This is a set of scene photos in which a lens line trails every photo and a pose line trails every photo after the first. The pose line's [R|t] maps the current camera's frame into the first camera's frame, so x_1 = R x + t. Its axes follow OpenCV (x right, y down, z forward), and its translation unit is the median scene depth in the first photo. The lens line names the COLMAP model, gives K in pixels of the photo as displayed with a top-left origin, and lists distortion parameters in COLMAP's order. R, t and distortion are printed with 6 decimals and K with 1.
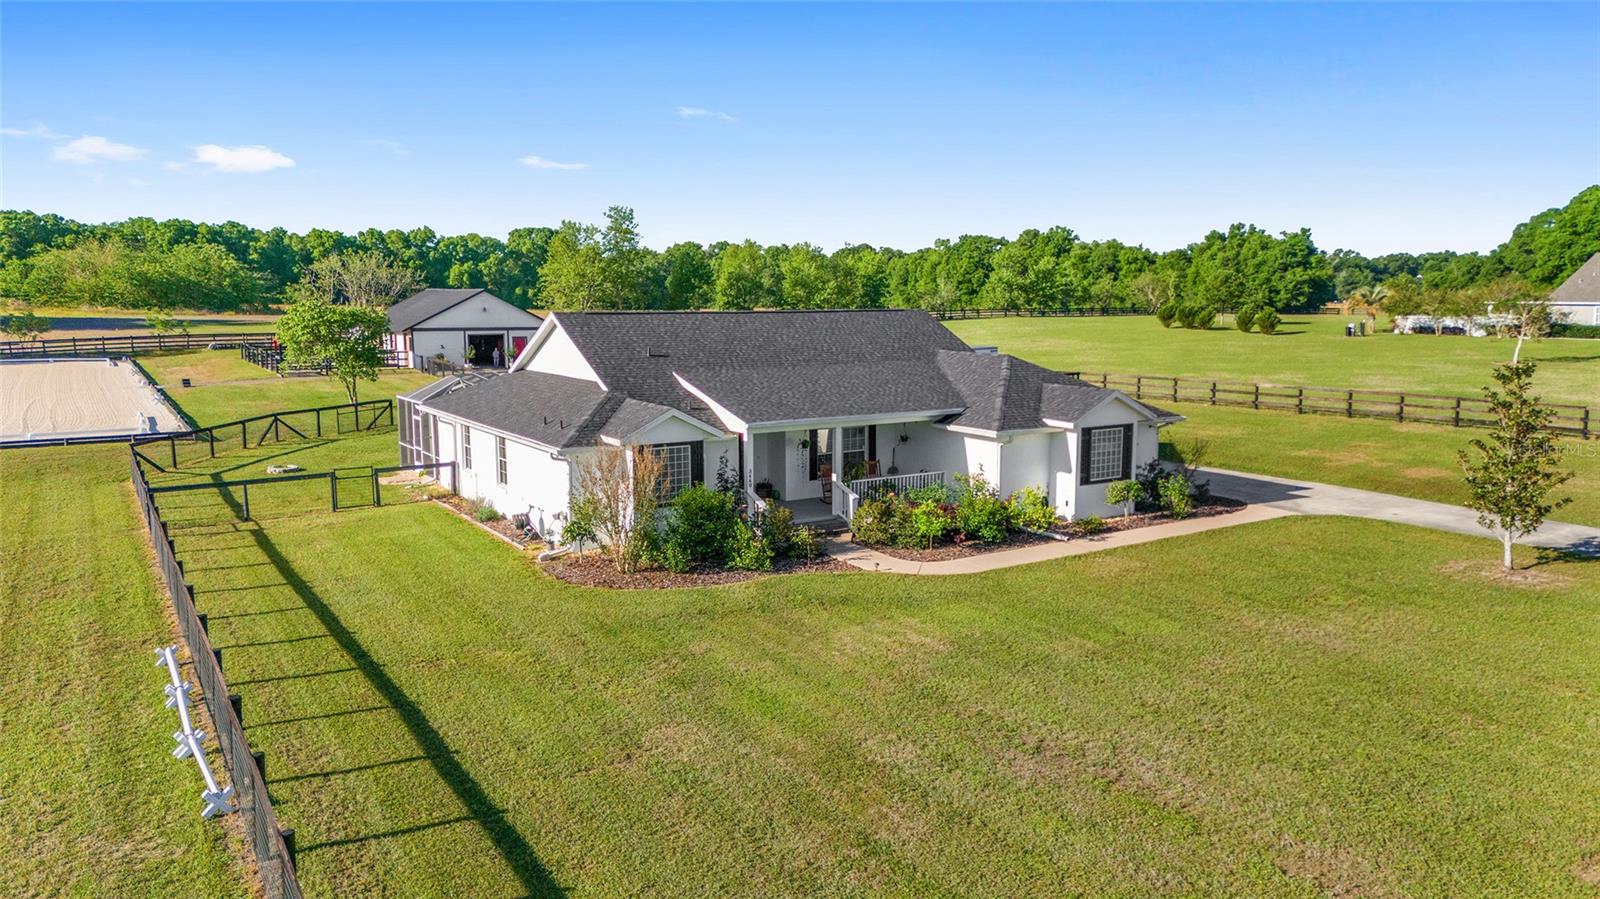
lens RADIAL K [[1164.8, 0, 800.0], [0, 1164.8, 449.5], [0, 0, 1]] dist [0.077023, -0.074808]
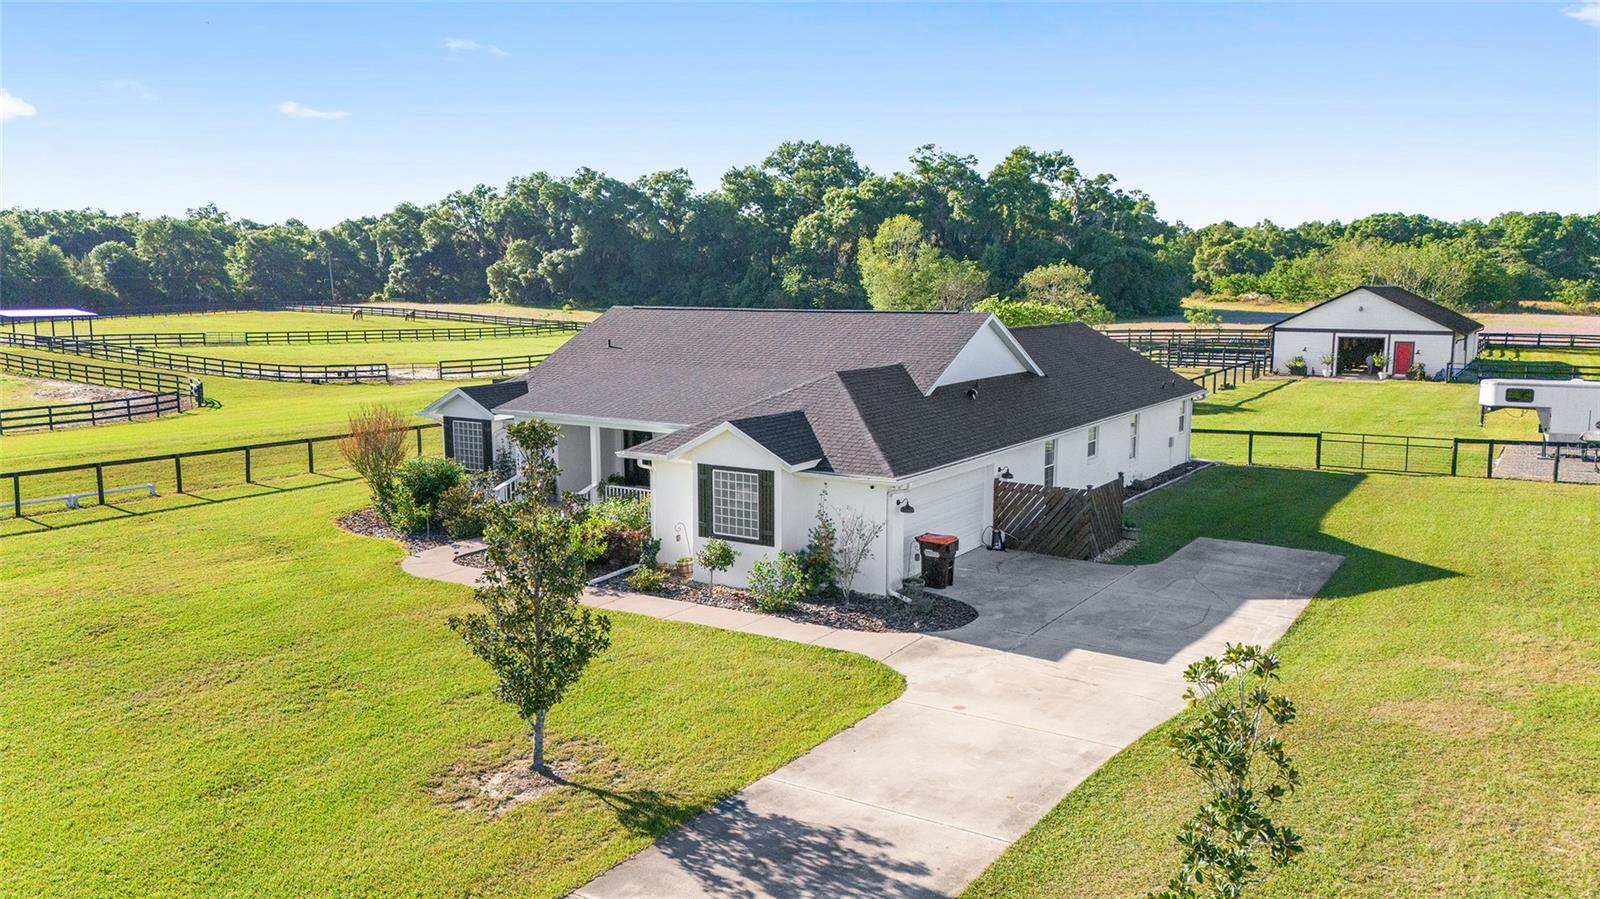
lens RADIAL K [[1164.8, 0, 800.0], [0, 1164.8, 449.5], [0, 0, 1]] dist [0.077023, -0.074808]
pose [[0.418972, 0.125131, -0.899336, 0.137831], [-0.122895, 0.989160, 0.080375, -0.014038], [0.899644, 0.076849, 0.429808, 0.103370]]
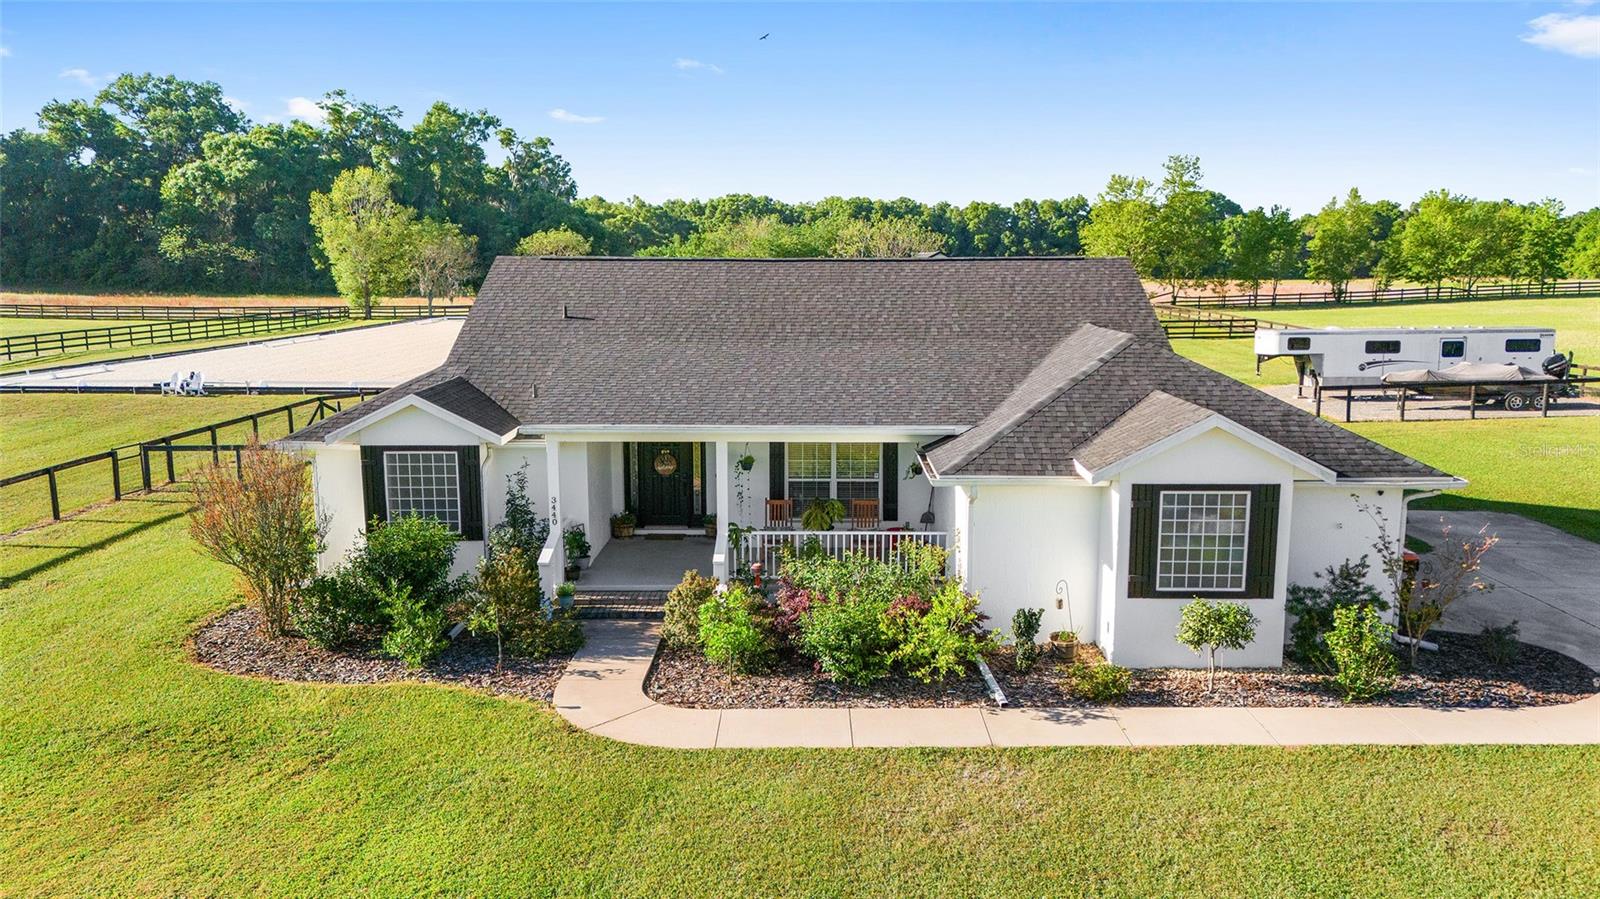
lens RADIAL K [[1164.8, 0, 800.0], [0, 1164.8, 449.5], [0, 0, 1]] dist [0.077023, -0.074808]
pose [[0.836390, 0.086802, -0.541218, 0.056136], [-0.074146, 0.996223, 0.045192, -0.006461], [0.543096, 0.002331, 0.839667, 0.072441]]
